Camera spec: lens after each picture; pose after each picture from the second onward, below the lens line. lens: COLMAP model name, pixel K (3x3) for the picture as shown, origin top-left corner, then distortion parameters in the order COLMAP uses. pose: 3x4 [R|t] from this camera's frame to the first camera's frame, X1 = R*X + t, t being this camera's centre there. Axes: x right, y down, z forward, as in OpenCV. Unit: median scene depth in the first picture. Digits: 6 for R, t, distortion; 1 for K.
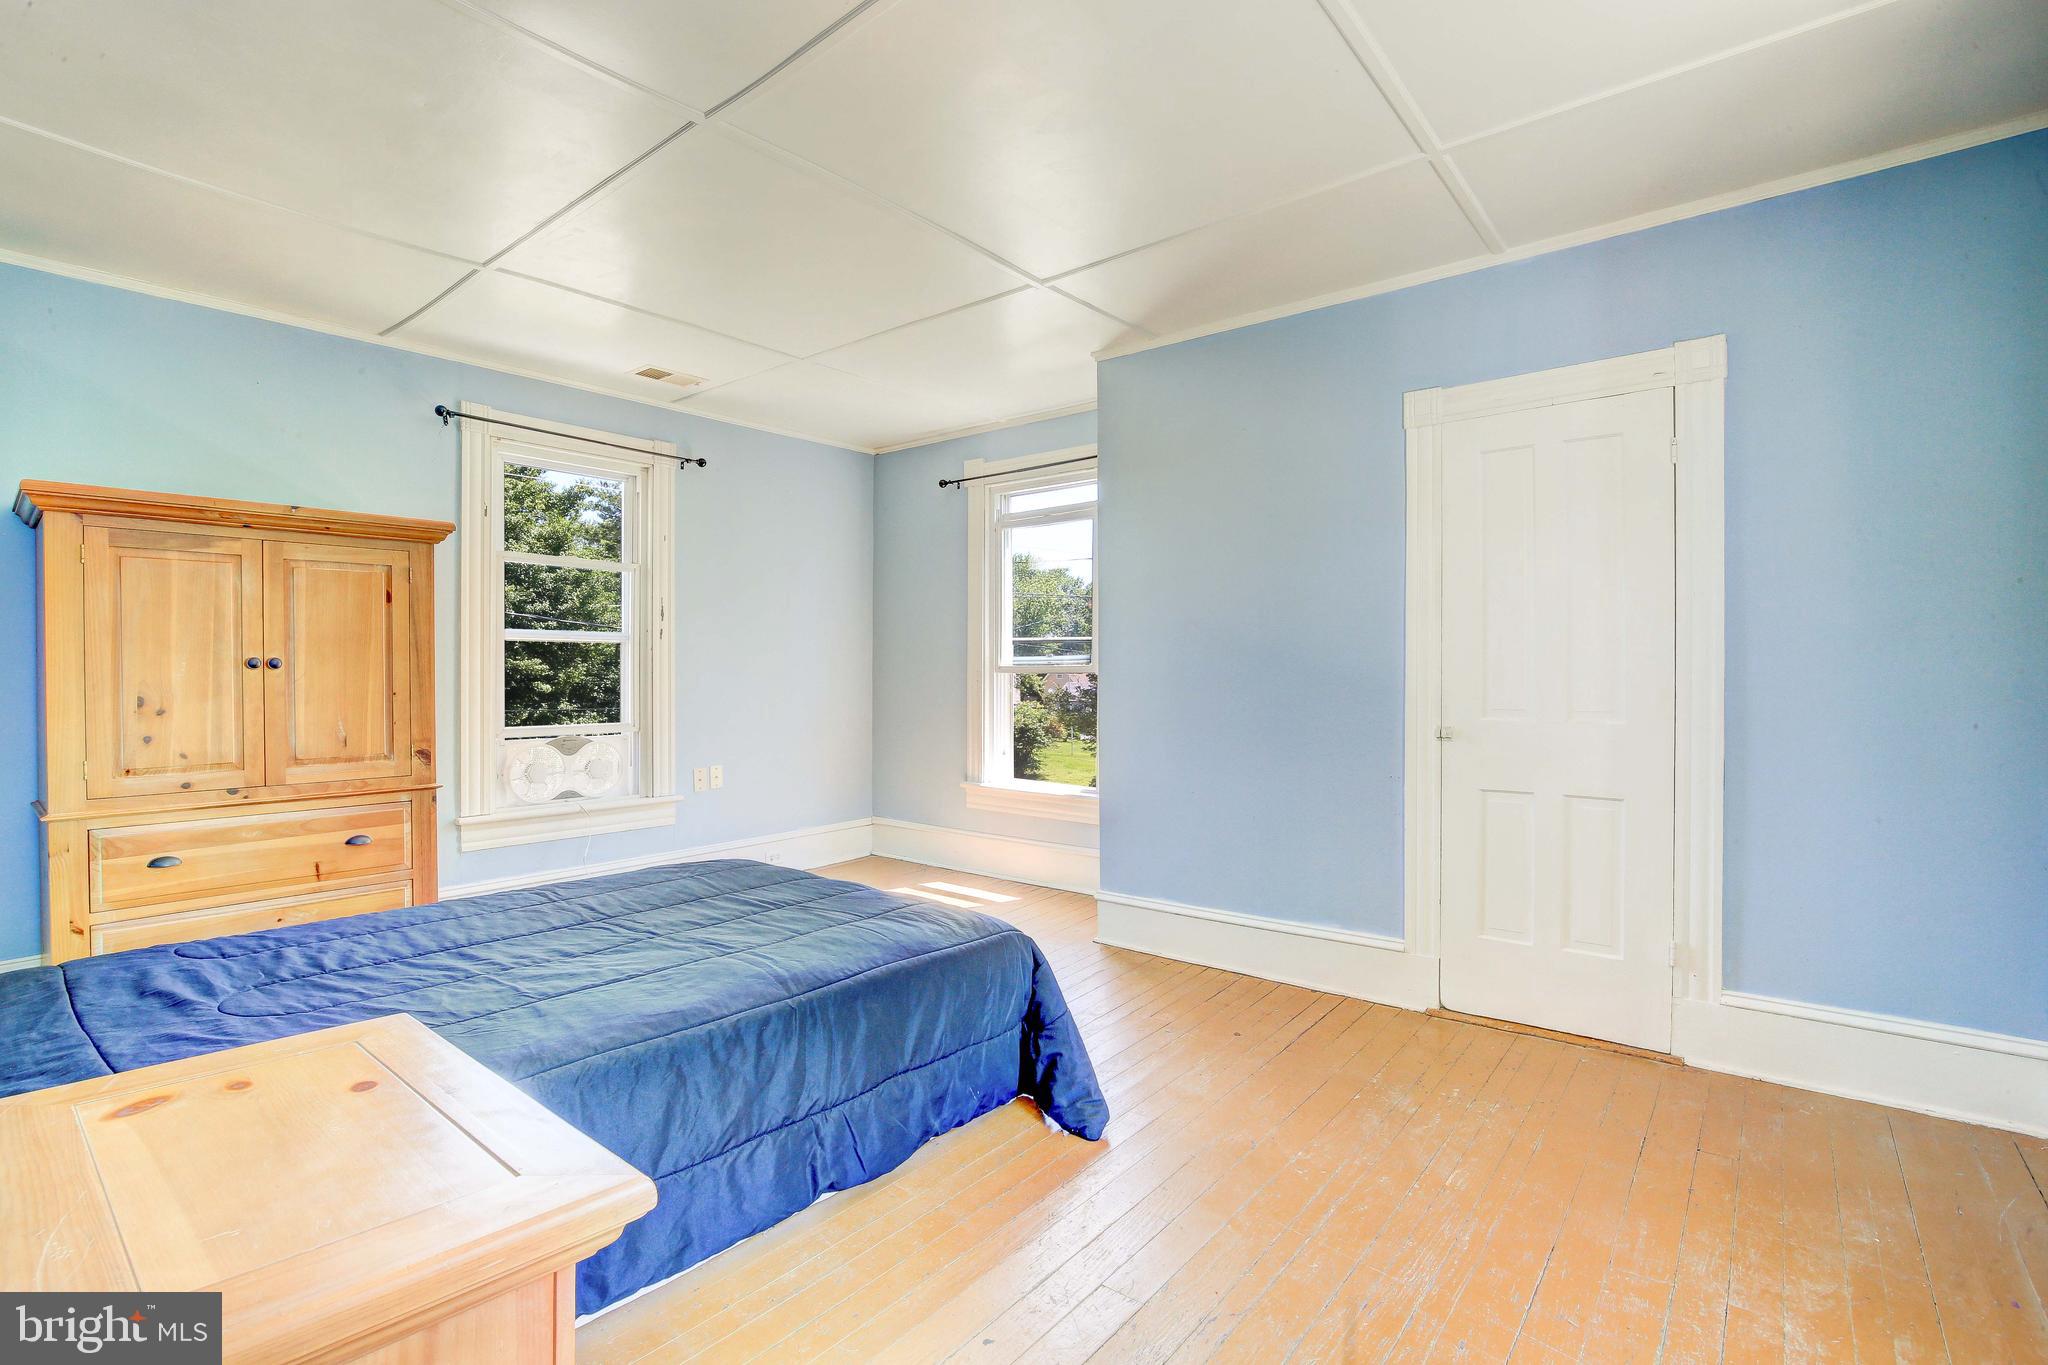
lens RADIAL K [[939.7, 0, 984.5], [0, 939.7, 667.8], [0, 0, 1]] dist [-0.034585, 0.004598]
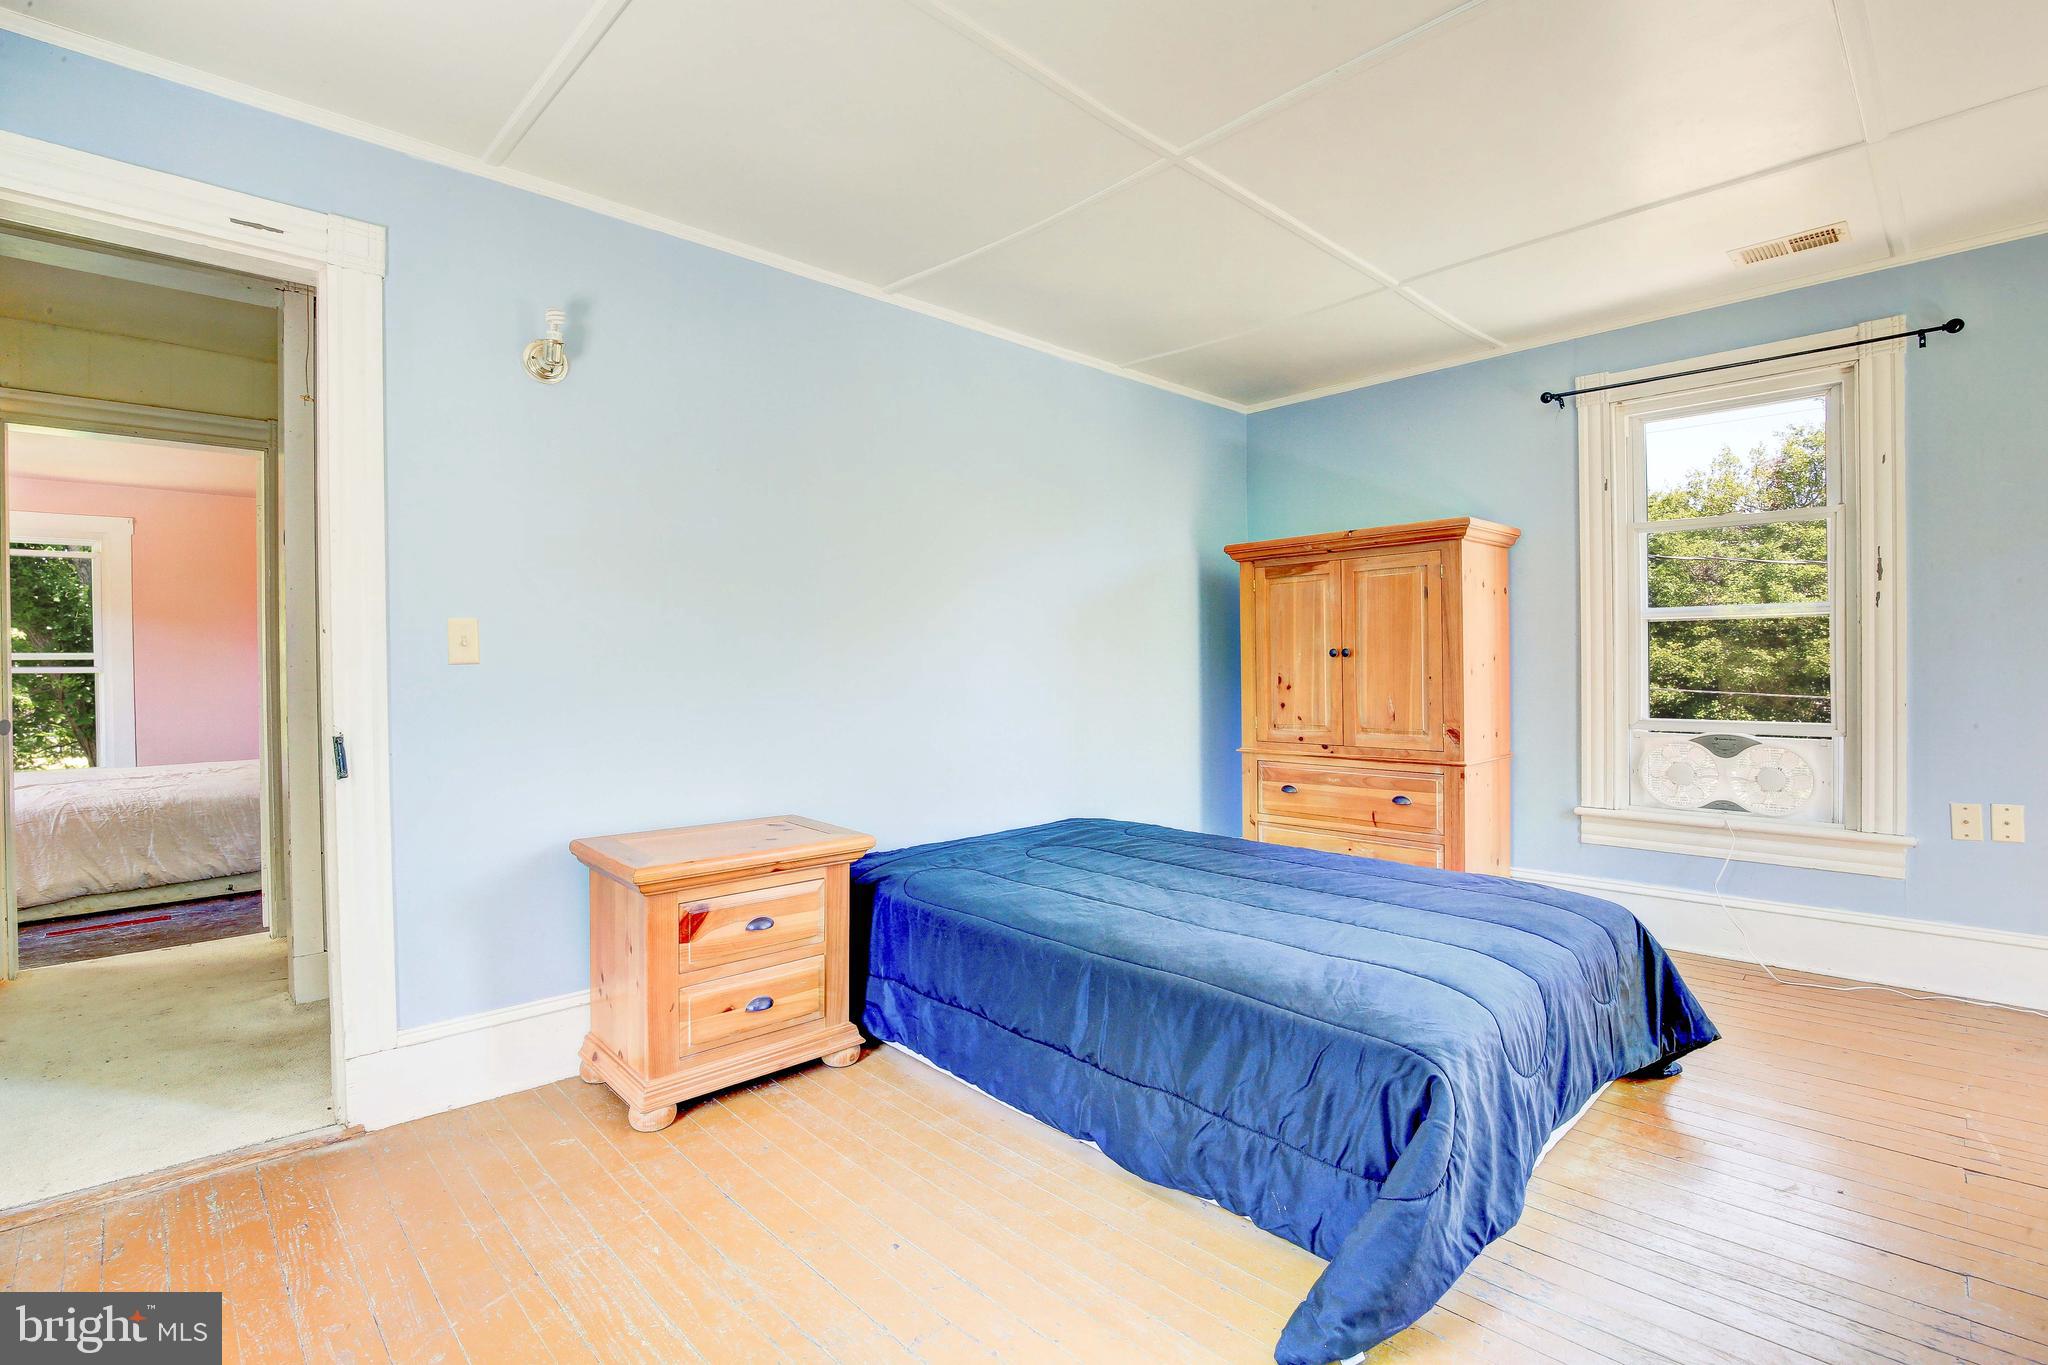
lens RADIAL K [[939.7, 0, 1041.5], [0, 939.7, 678.4], [0, 0, 1]] dist [-0.034585, 0.004598]
pose [[-0.082184, 0.013475, -0.996526, 0.540654], [0.011745, 0.999852, 0.012551, 0.009223], [0.996548, -0.010673, -0.082330, 0.622806]]
